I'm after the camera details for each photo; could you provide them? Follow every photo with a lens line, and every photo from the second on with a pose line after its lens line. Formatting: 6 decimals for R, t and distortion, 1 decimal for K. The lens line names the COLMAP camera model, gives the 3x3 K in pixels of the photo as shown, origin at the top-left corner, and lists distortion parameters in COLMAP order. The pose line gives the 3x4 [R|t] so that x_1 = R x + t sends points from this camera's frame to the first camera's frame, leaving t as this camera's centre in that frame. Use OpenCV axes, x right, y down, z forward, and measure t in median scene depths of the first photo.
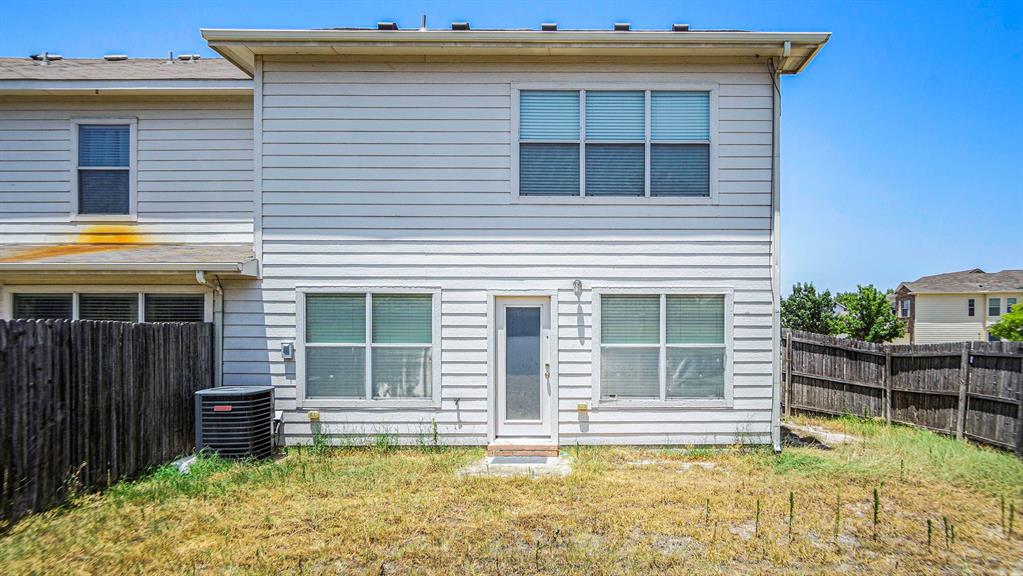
lens RADIAL K [[611.3, 0, 511.5], [0, 611.3, 317.7], [0, 0, 1]] dist [-0.005528, -0.000435]
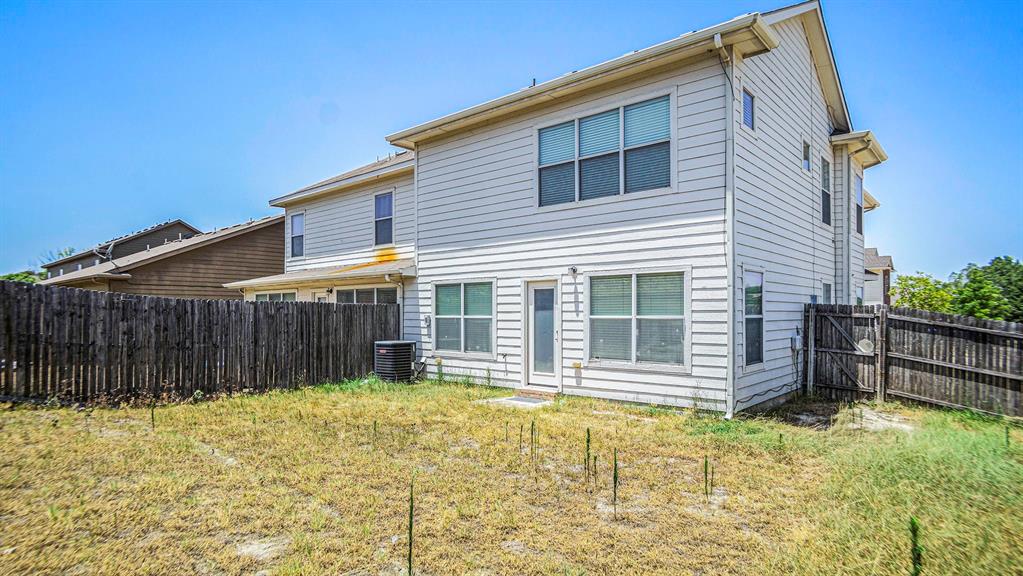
lens RADIAL K [[563.1, 0, 482.0], [0, 563.1, 289.9], [0, 0, 1]] dist [0.021222, -0.000144]
pose [[0.734038, -0.030995, -0.678400, 0.770654], [0.007829, 0.999278, -0.037183, 0.030440], [0.679063, 0.021982, 0.733751, -0.005028]]
